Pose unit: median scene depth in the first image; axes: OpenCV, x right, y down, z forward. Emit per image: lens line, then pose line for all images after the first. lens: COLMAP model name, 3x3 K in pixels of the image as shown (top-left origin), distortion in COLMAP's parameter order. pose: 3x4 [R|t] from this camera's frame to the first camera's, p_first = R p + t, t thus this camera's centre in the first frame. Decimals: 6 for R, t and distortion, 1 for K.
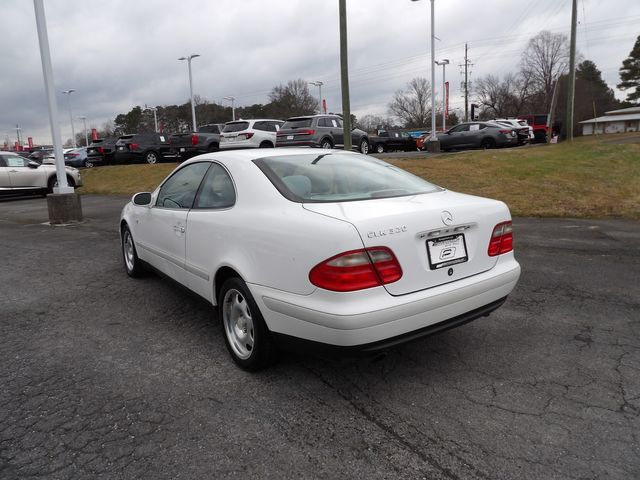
lens RADIAL K [[448.9, 0, 322.9], [0, 448.9, 236.5], [0, 0, 1]] dist [-0.010382, 0.014255]
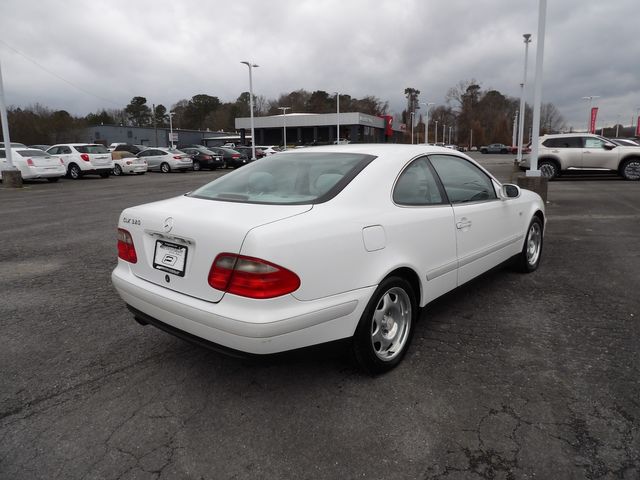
lens RADIAL K [[448.9, 0, 323.9], [0, 448.9, 237.1], [0, 0, 1]] dist [-0.010382, 0.014255]
pose [[0.240638, 0.208324, -0.947995, 0.974197], [-0.160526, 0.971787, 0.172804, -0.180161], [0.957248, 0.110595, 0.267291, 0.795153]]
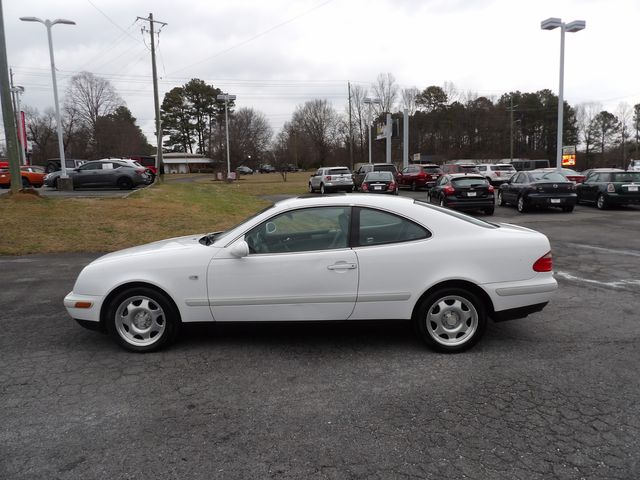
lens RADIAL K [[448.9, 0, 323.0], [0, 448.9, 238.6], [0, 0, 1]] dist [-0.010382, 0.014255]
pose [[0.591389, -0.079044, 0.802503, -1.314911], [0.140459, 0.990068, -0.005989, -0.093643], [-0.794060, 0.116260, 0.596618, 0.394553]]
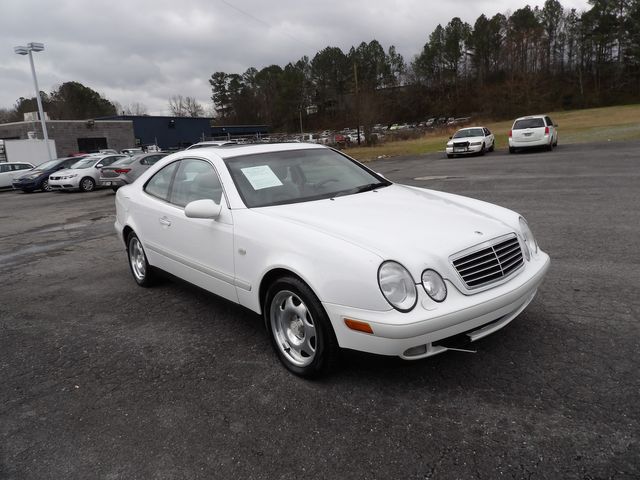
lens RADIAL K [[448.9, 0, 317.9], [0, 448.9, 236.1], [0, 0, 1]] dist [-0.010382, 0.014255]
pose [[-0.992262, 0.113941, -0.049324, -0.254807], [0.087475, 0.923483, 0.373533, -0.451890], [0.088110, 0.366328, -0.926305, 2.493788]]
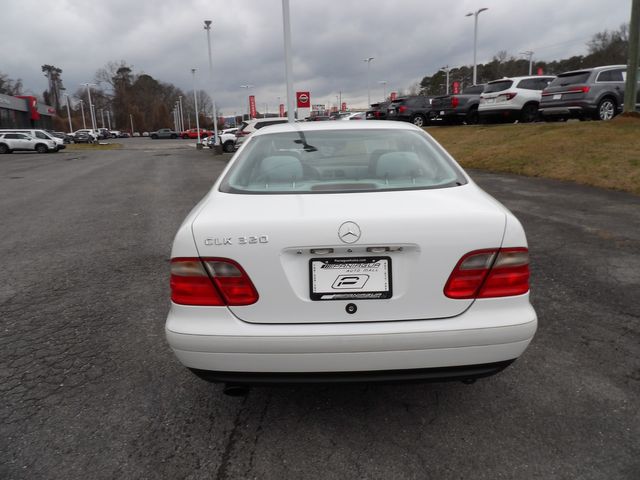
lens RADIAL K [[448.9, 0, 324.9], [0, 448.9, 237.8], [0, 0, 1]] dist [-0.010382, 0.014255]
pose [[0.813085, 0.142660, -0.564395, 0.475560], [-0.094581, 0.989000, 0.113729, -0.080043], [0.574411, -0.039090, 0.817633, 0.305893]]
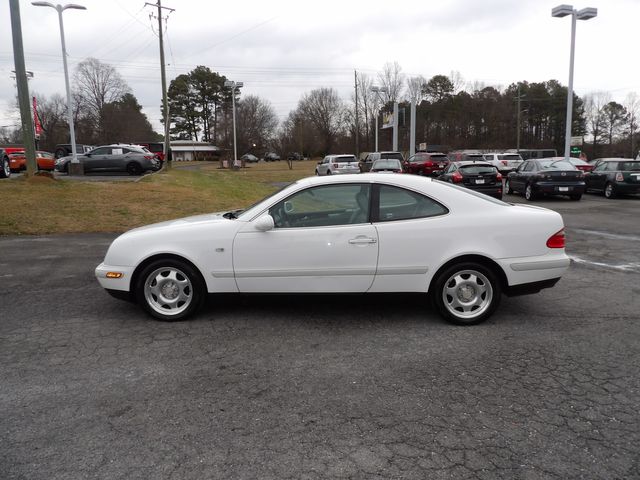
lens RADIAL K [[448.9, 0, 322.6], [0, 448.9, 235.4], [0, 0, 1]] dist [-0.010382, 0.014255]
pose [[0.600173, -0.086410, 0.795189, -1.385021], [0.130497, 0.991406, 0.009239, -0.060710], [-0.789153, 0.098225, 0.606291, 0.407329]]
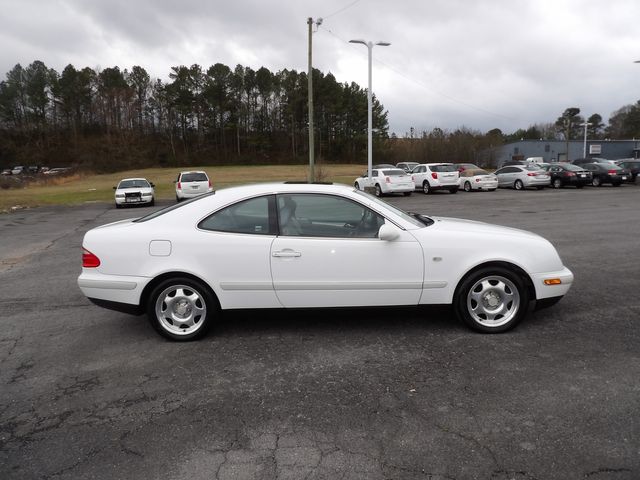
lens RADIAL K [[448.9, 0, 324.0], [0, 448.9, 241.1], [0, 0, 1]] dist [-0.010382, 0.014255]
pose [[-0.602181, 0.164047, -0.781323, 0.933580], [-0.092344, 0.957780, 0.272267, -0.443538], [0.793001, 0.236105, -0.561609, 2.089743]]
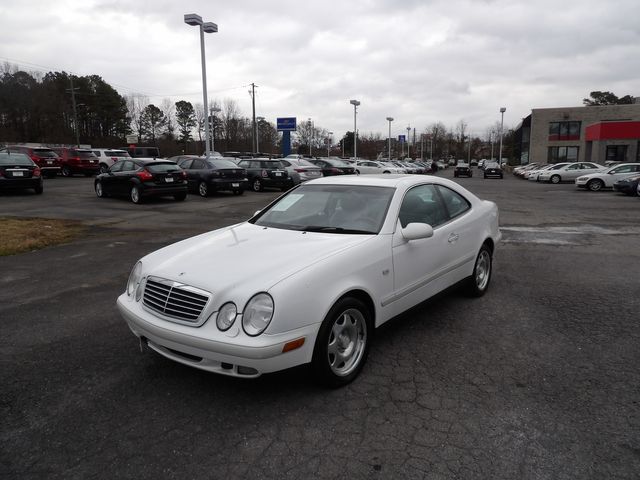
lens RADIAL K [[448.9, 0, 330.1], [0, 448.9, 235.1], [0, 0, 1]] dist [-0.010382, 0.014255]
pose [[-0.286482, -0.115668, 0.951078, -1.488169], [0.182285, 0.967973, 0.172630, -0.323623], [-0.940585, 0.222823, -0.256222, 1.743106]]
